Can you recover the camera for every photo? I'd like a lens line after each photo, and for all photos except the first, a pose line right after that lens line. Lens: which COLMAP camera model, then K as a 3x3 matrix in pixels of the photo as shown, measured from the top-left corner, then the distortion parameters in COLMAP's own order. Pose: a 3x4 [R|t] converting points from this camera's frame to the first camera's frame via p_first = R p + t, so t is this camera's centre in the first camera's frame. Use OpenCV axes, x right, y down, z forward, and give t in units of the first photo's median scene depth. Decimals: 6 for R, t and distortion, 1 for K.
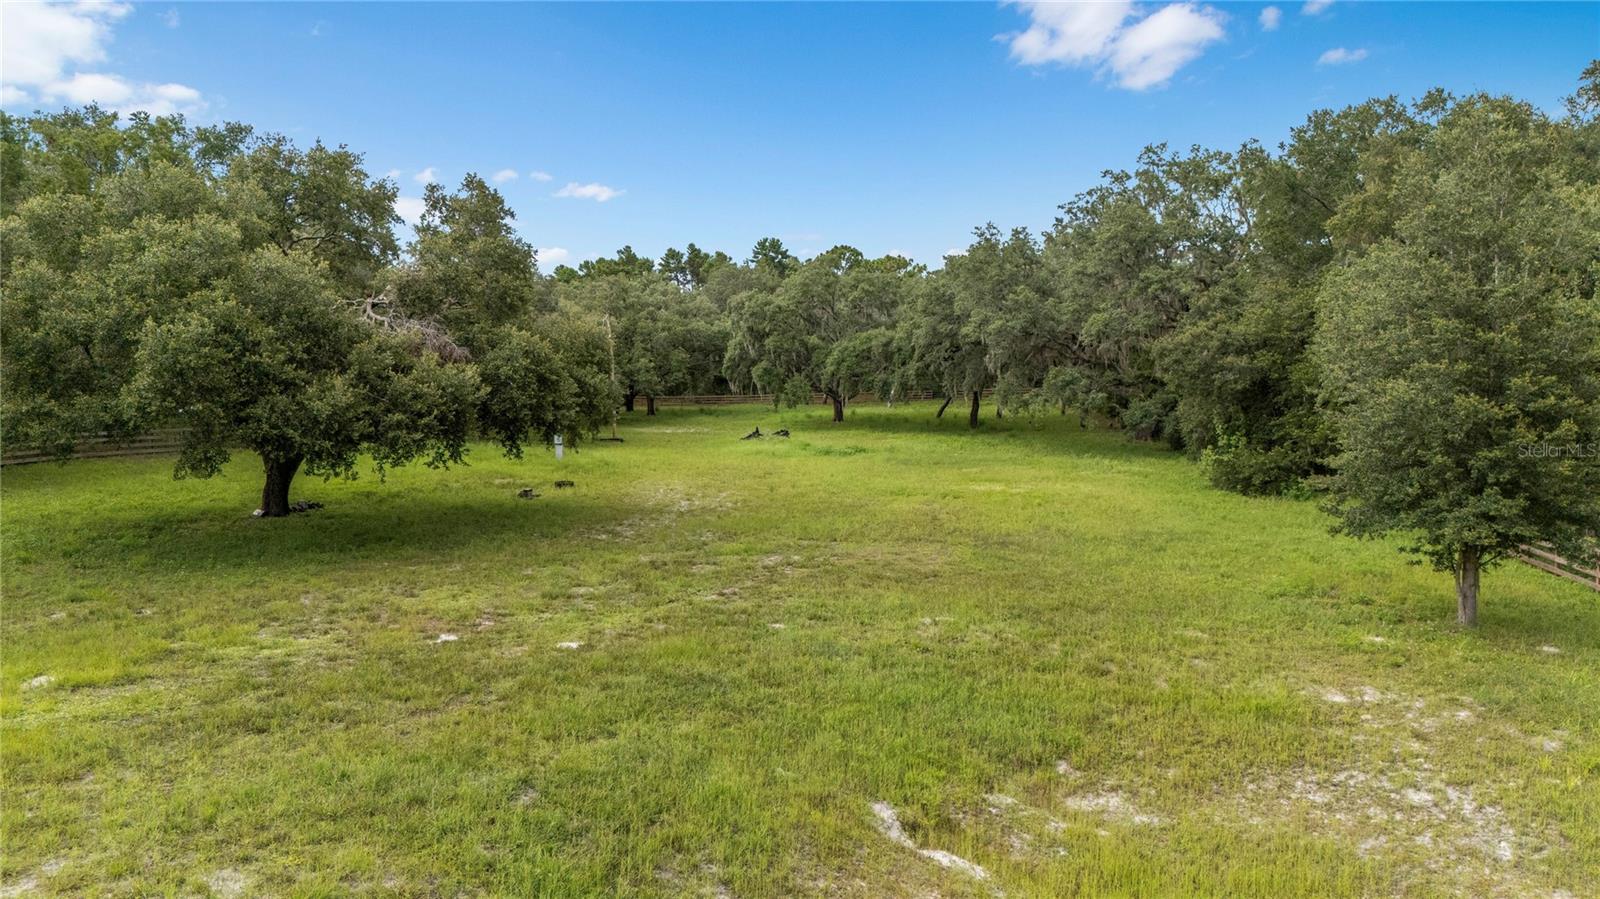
lens RADIAL K [[1166.1, 0, 814.1], [0, 1166.1, 461.3], [0, 0, 1]] dist [0.035668, -0.042570]
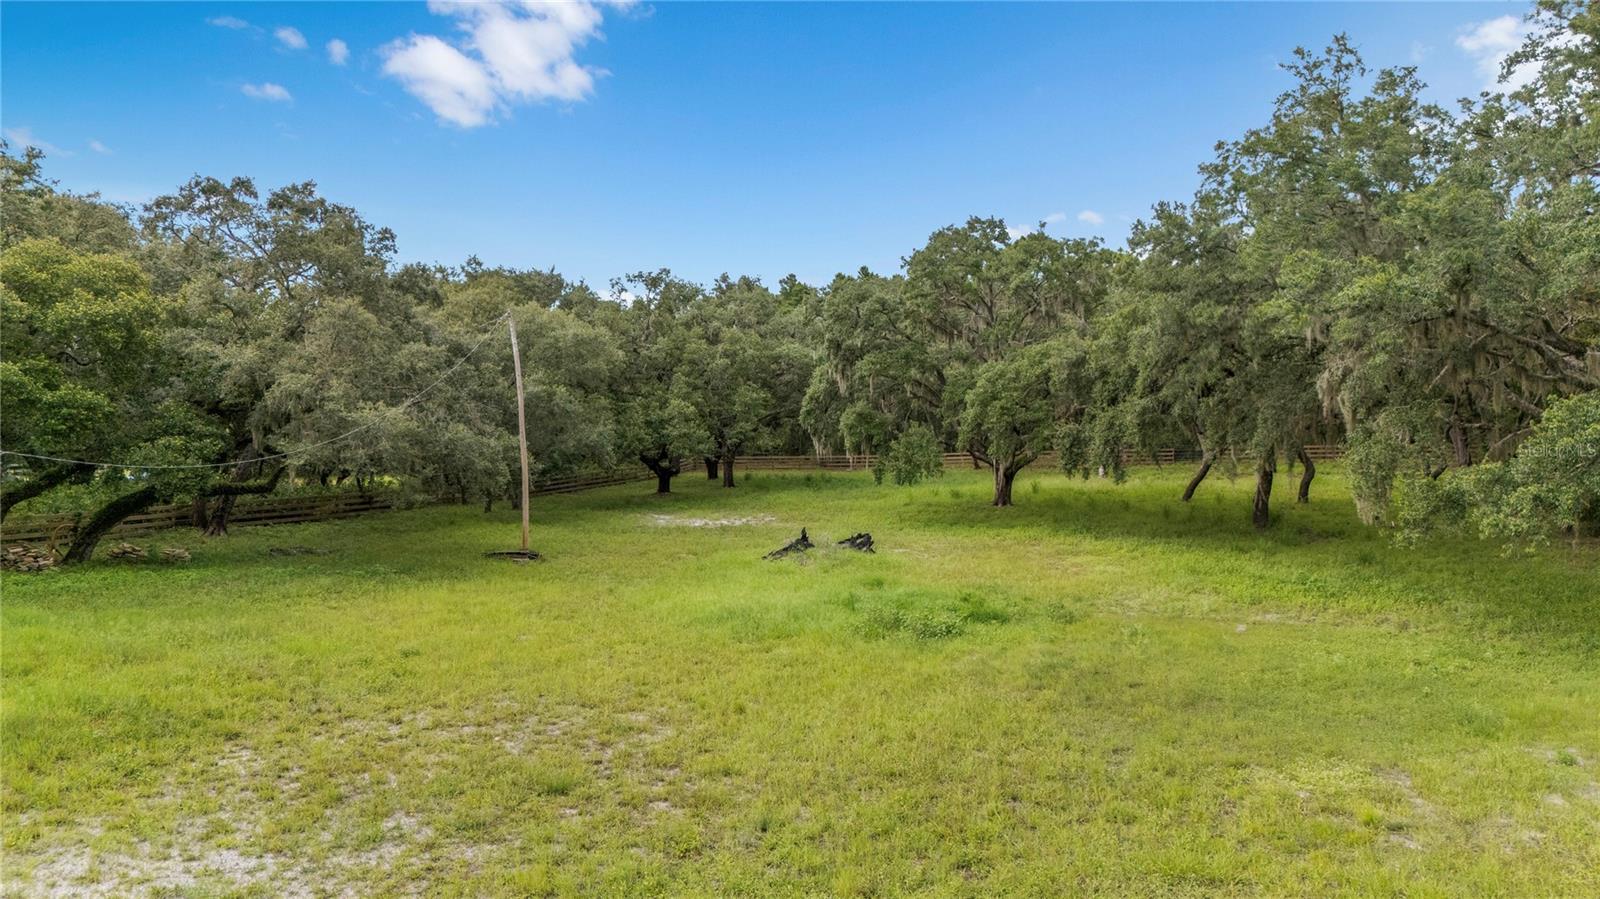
lens RADIAL K [[1166.1, 0, 785.2], [0, 1166.1, 447.6], [0, 0, 1]] dist [0.035668, -0.042570]
pose [[0.976396, 0.001095, -0.215986, 0.044057], [-0.013151, 0.998433, -0.054390, -0.032690], [0.215588, 0.055947, 0.974880, 0.449713]]
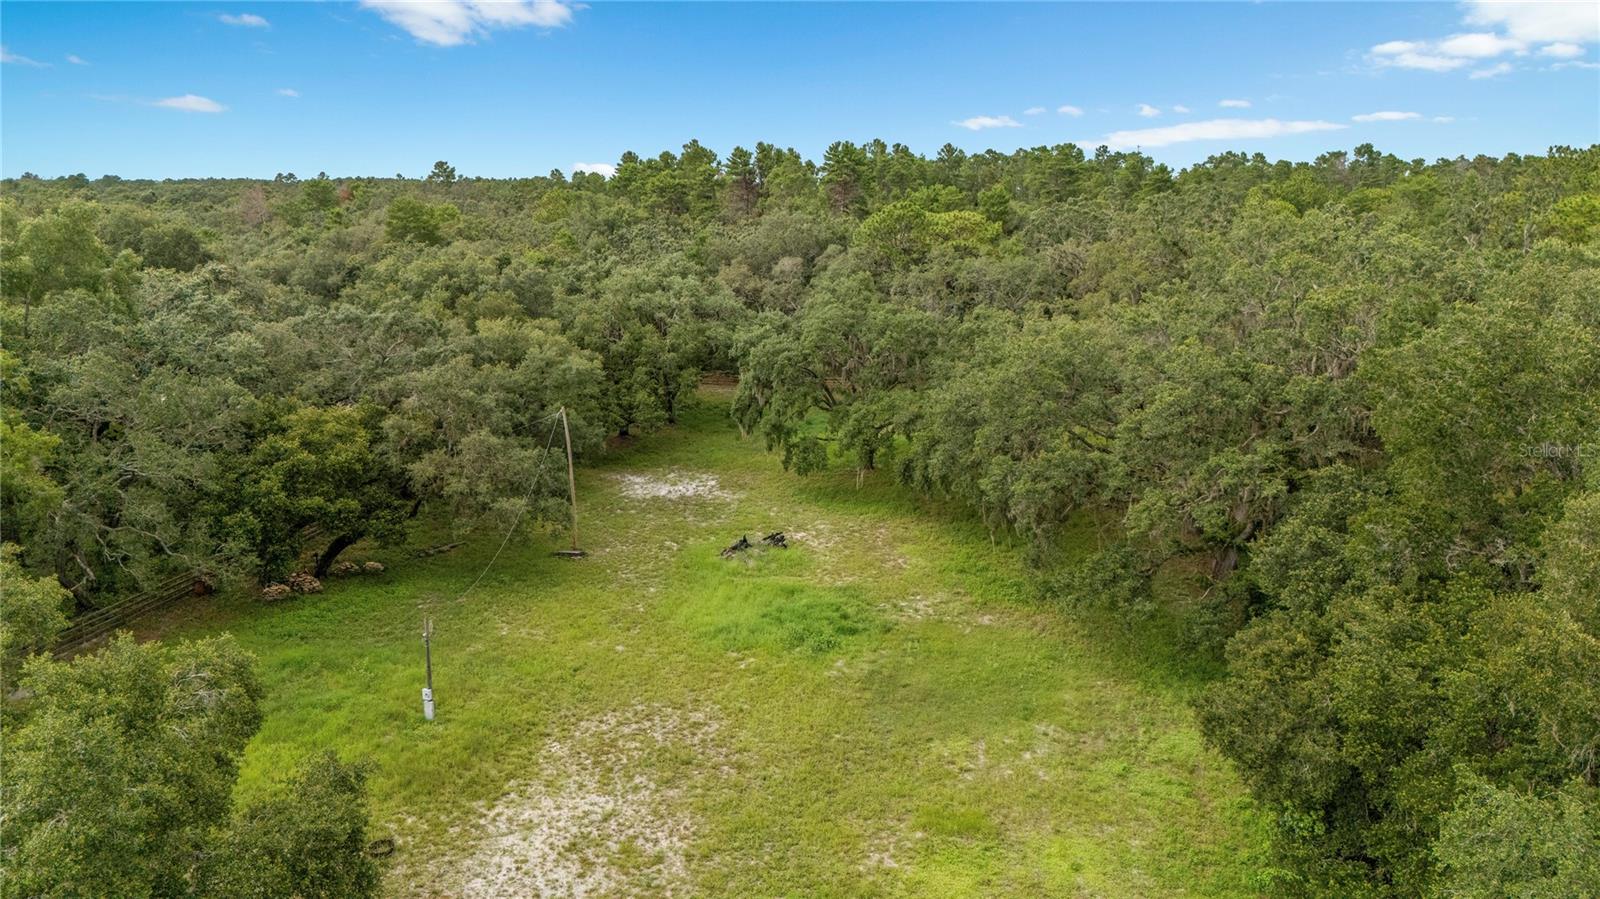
lens RADIAL K [[1166.1, 0, 785.0], [0, 1166.1, 441.8], [0, 0, 1]] dist [0.035668, -0.042570]
pose [[0.992582, 0.030120, -0.117784, 0.066791], [-0.013712, 0.990378, 0.137707, -0.185808], [0.120799, -0.135071, 0.983445, 0.167414]]
